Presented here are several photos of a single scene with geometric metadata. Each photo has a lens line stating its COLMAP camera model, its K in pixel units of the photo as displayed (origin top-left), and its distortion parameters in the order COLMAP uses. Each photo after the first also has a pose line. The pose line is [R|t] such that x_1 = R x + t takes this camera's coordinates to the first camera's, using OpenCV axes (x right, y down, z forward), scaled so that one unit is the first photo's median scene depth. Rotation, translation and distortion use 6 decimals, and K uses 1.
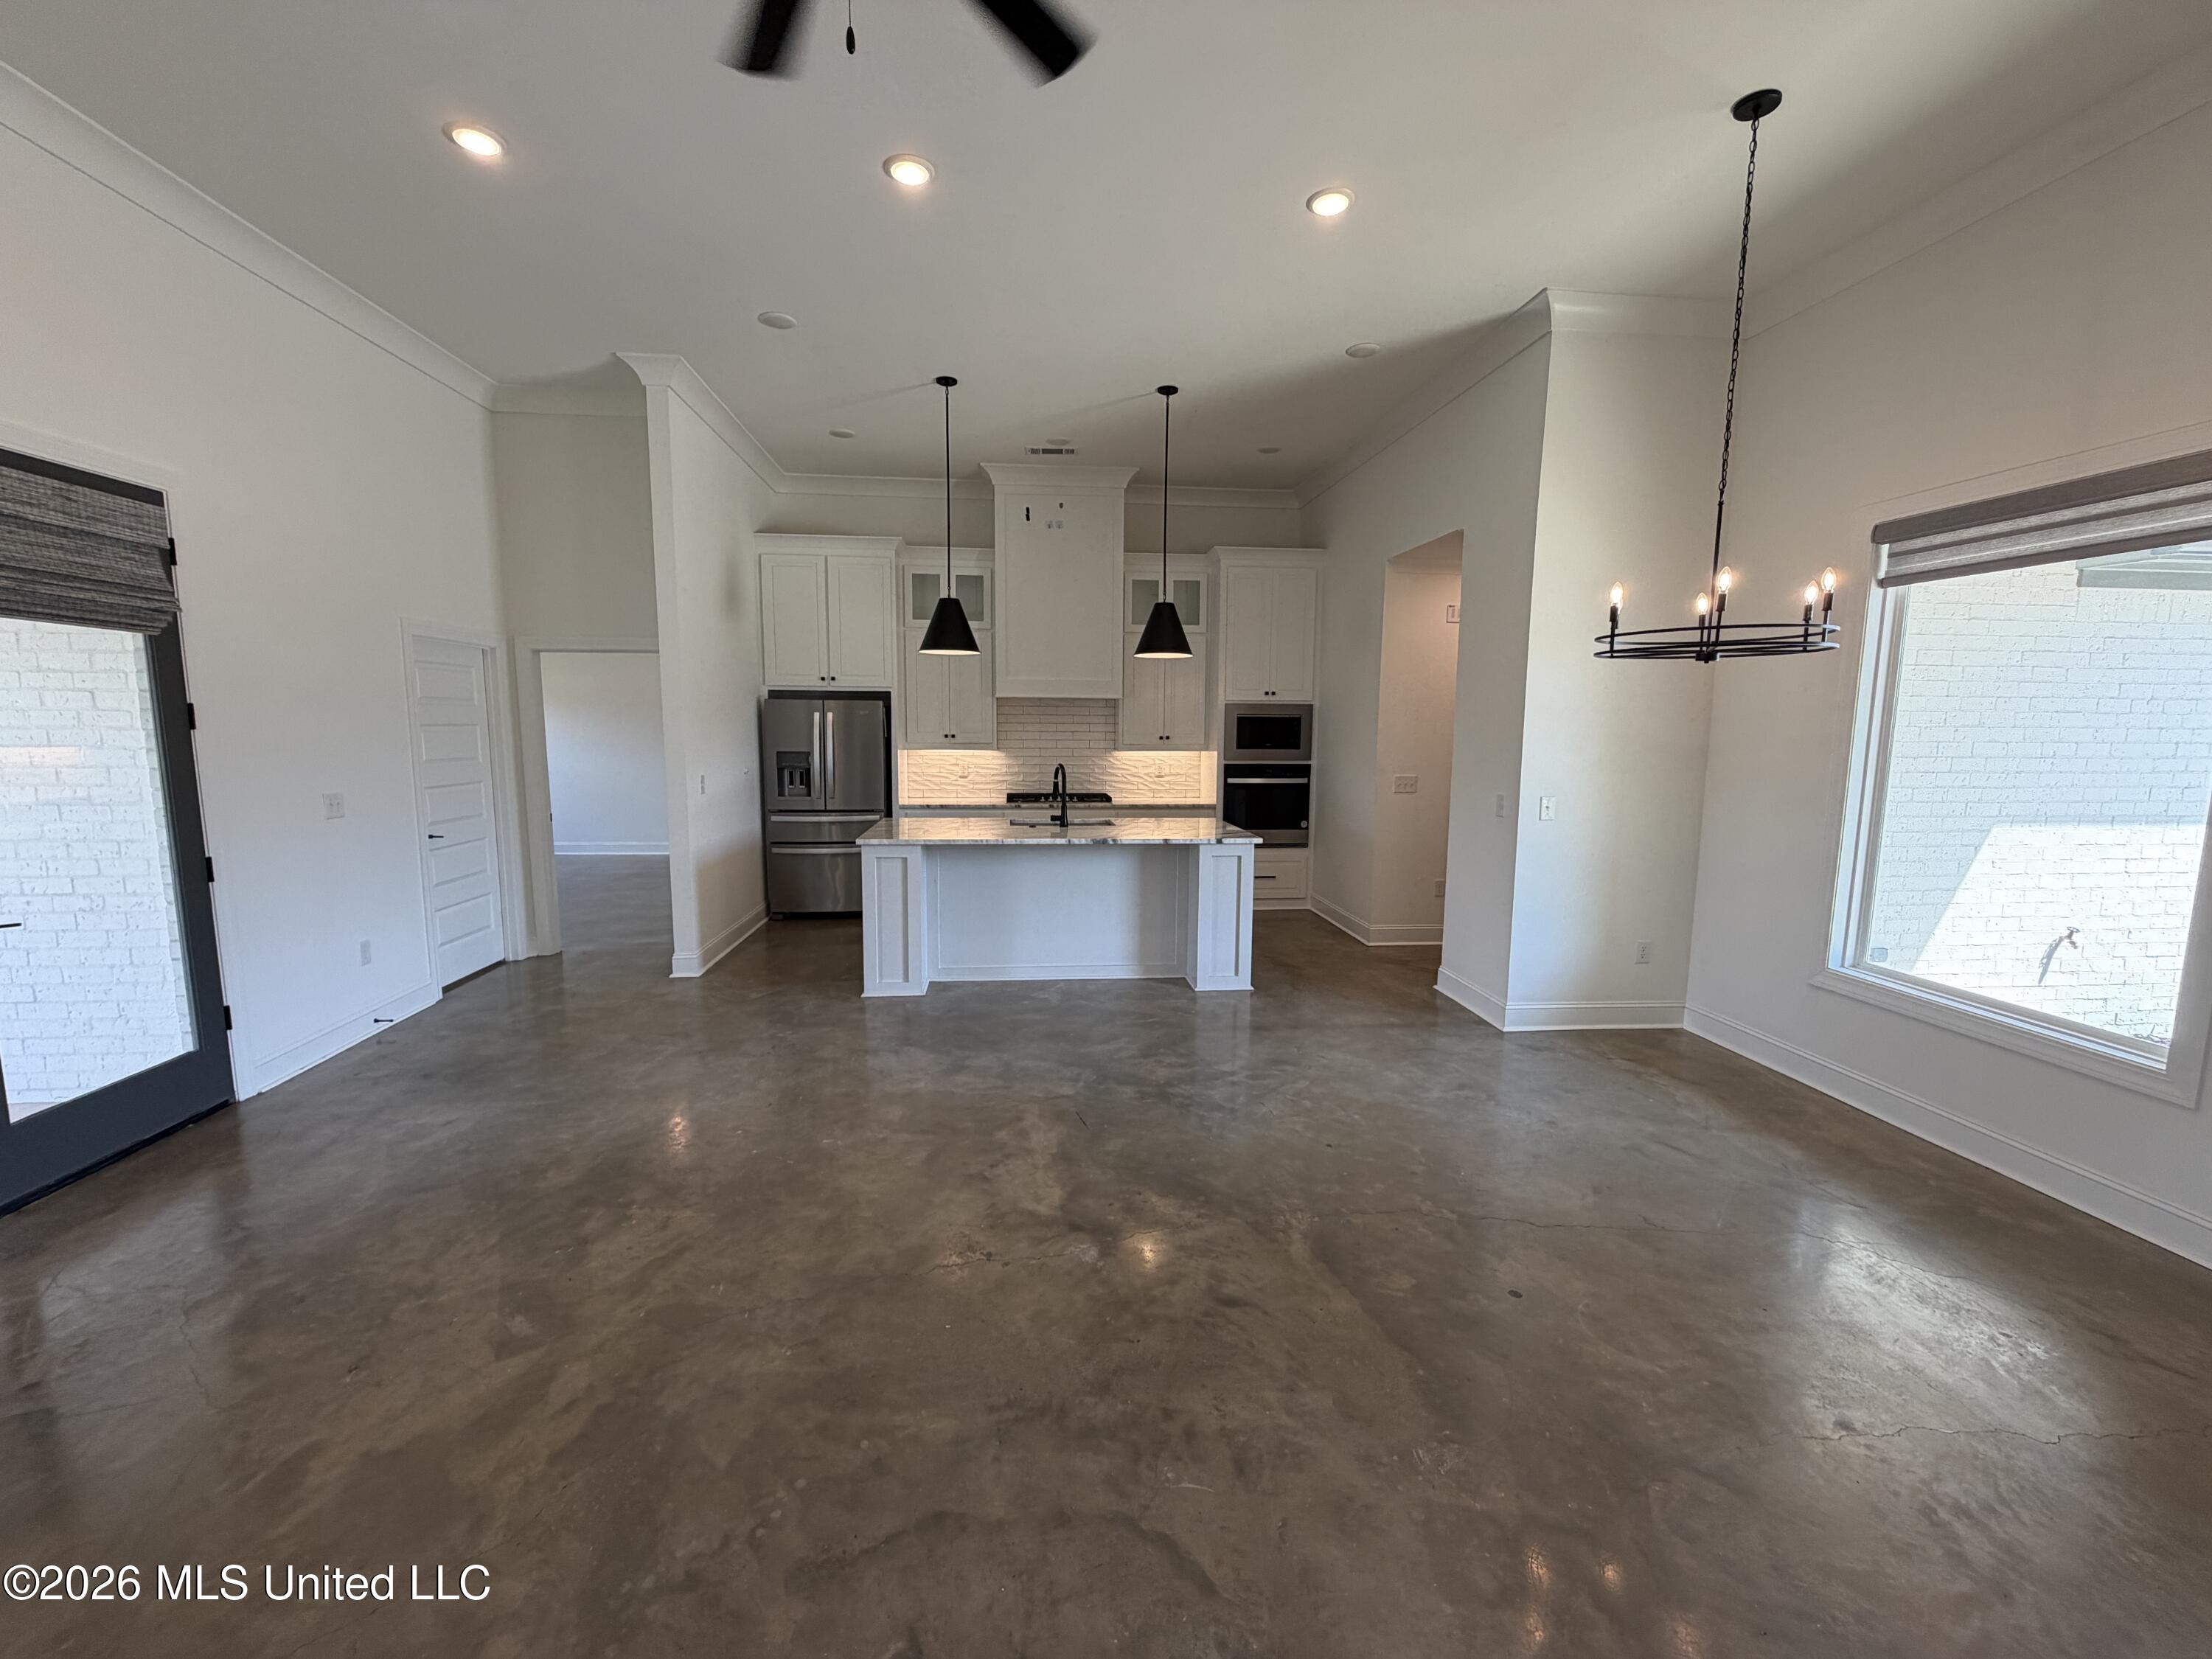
lens RADIAL K [[880.3, 0, 1098.5], [0, 880.3, 830.4], [0, 0, 1]] dist [-0.000178, 0.000228]
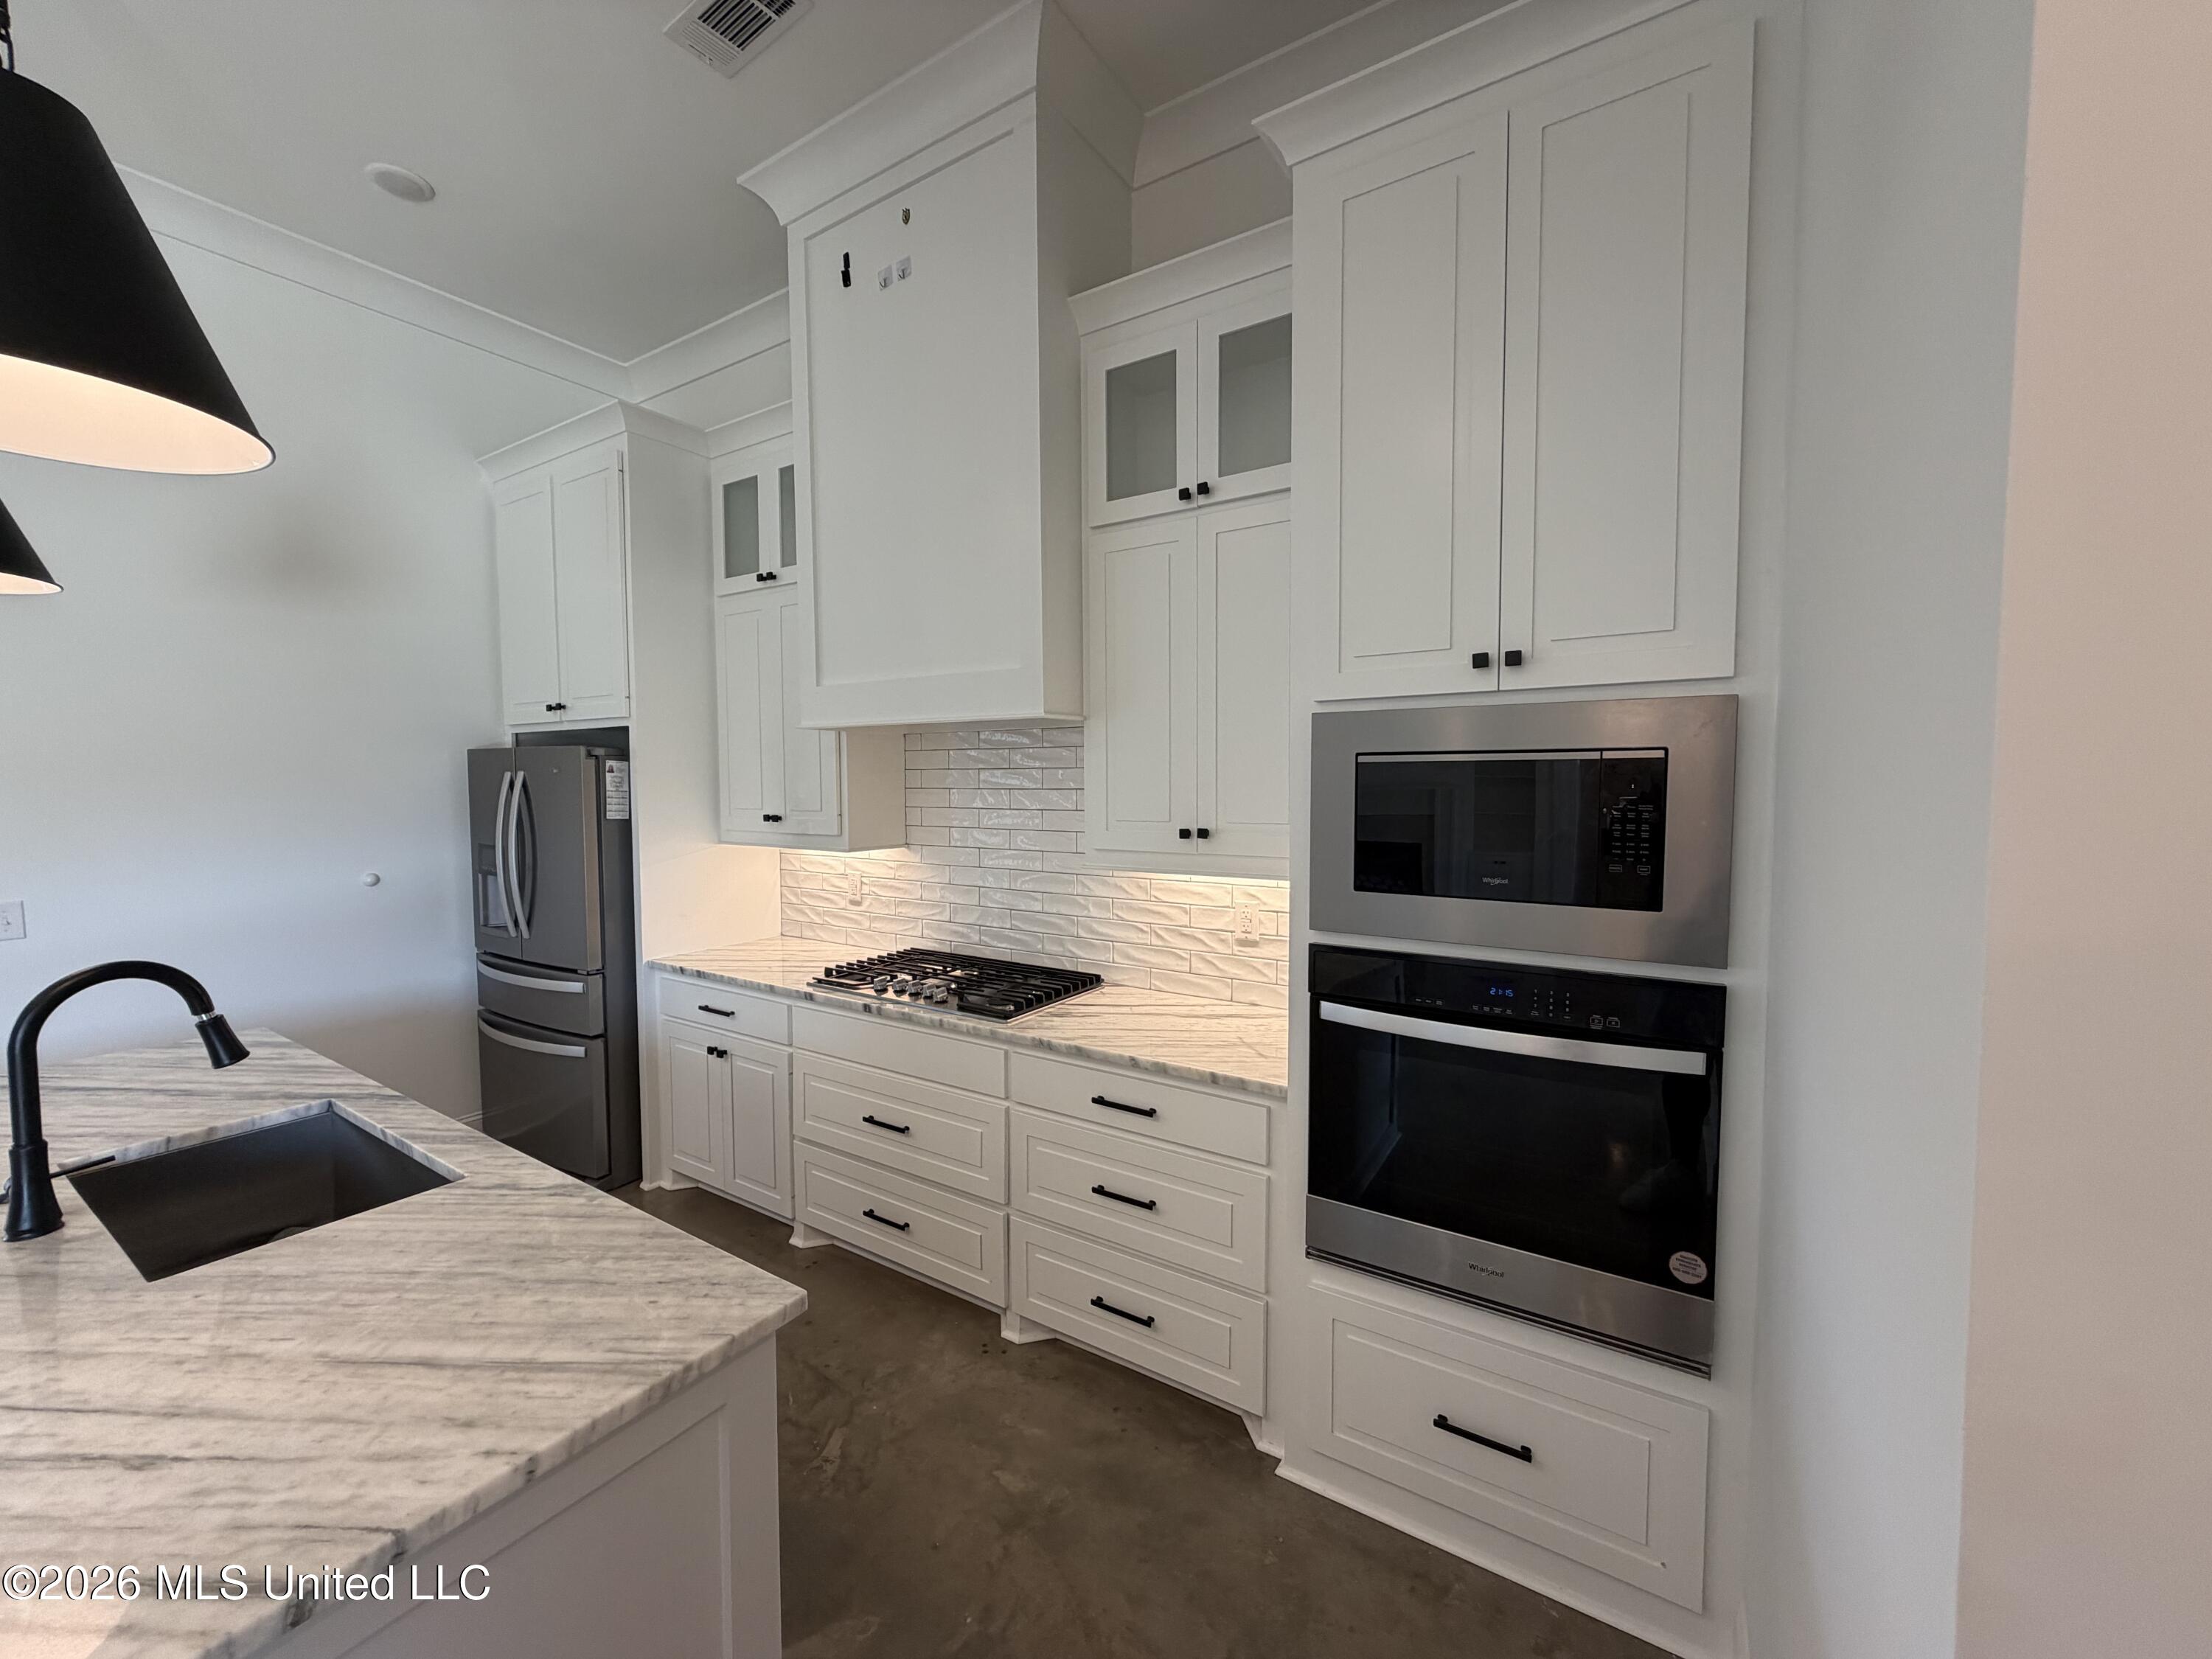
lens RADIAL K [[880.3, 0, 1092.9], [0, 880.3, 826.9], [0, 0, 1]] dist [-0.000178, 0.000228]
pose [[0.777405, 0.024532, -0.628521, 0.461894], [-0.067484, 0.996725, -0.044566, -0.169472], [0.625369, 0.077061, 0.776514, 1.358576]]
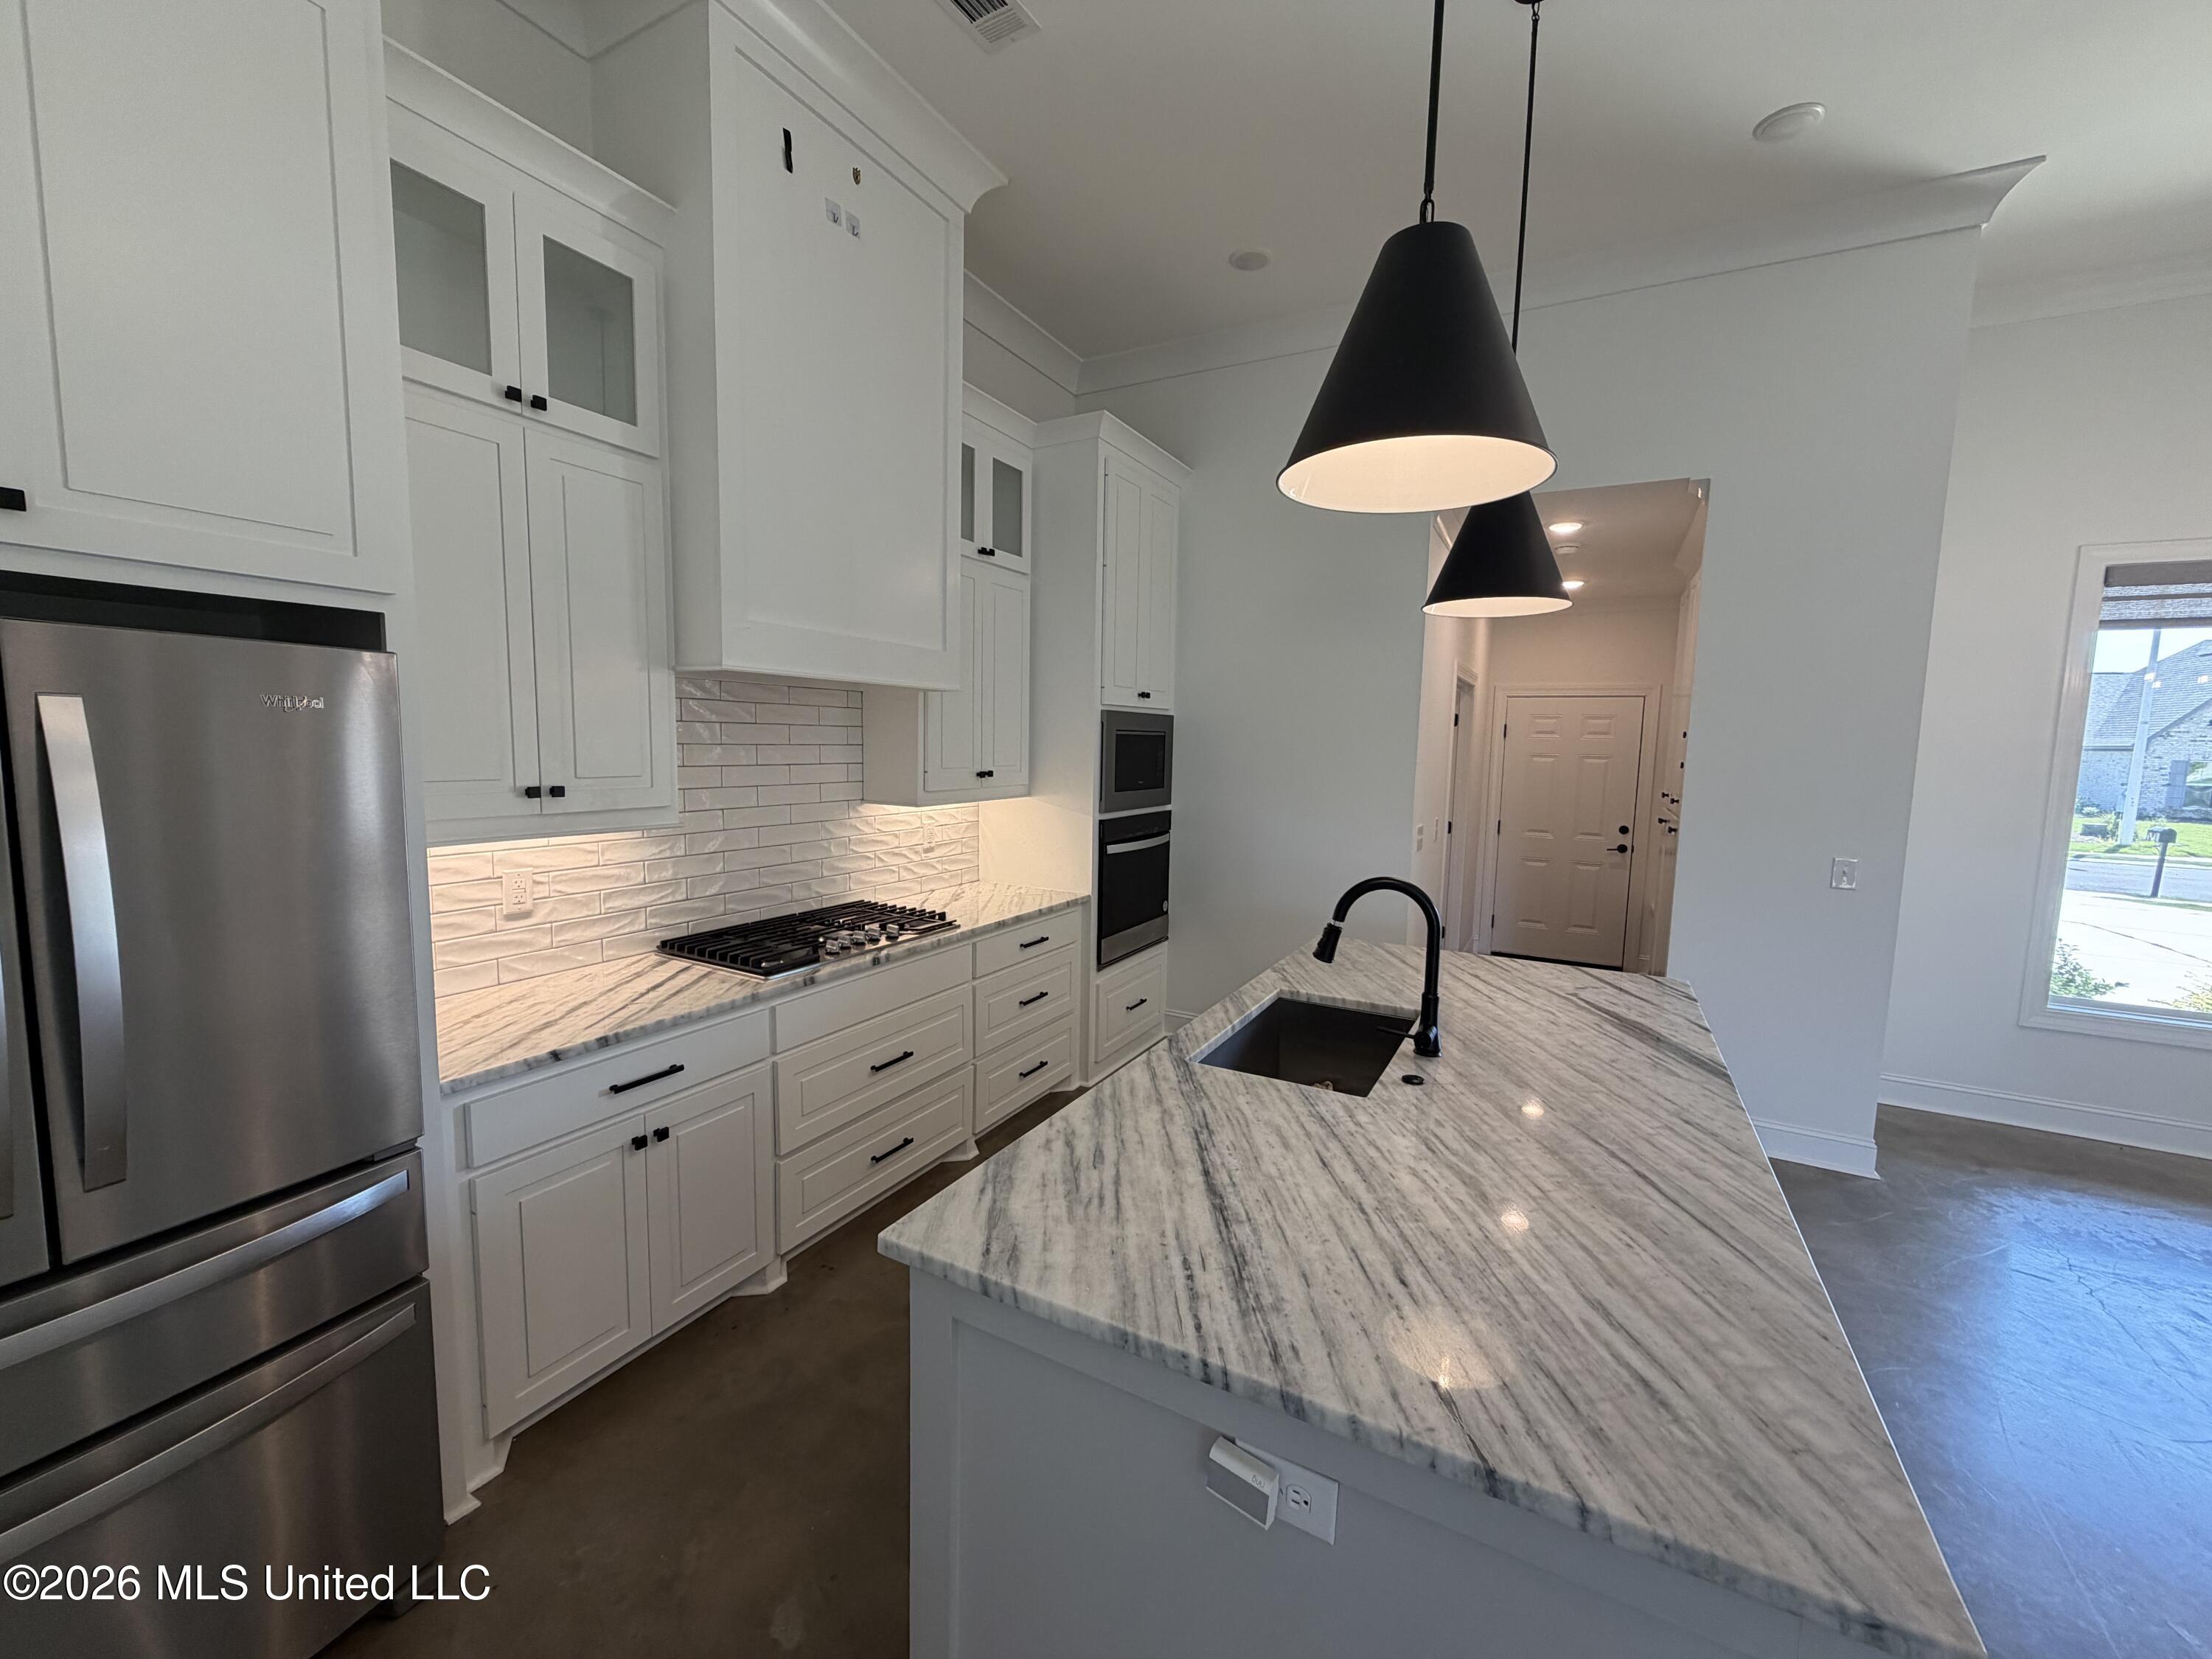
lens RADIAL K [[880.3, 0, 1095.8], [0, 880.3, 830.0], [0, 0, 1]] dist [-0.000178, 0.000228]
pose [[0.570803, -0.080592, 0.817122, -0.553615], [0.082980, 0.995738, 0.040243, -0.165658], [-0.816883, 0.044834, 0.575058, 1.240735]]
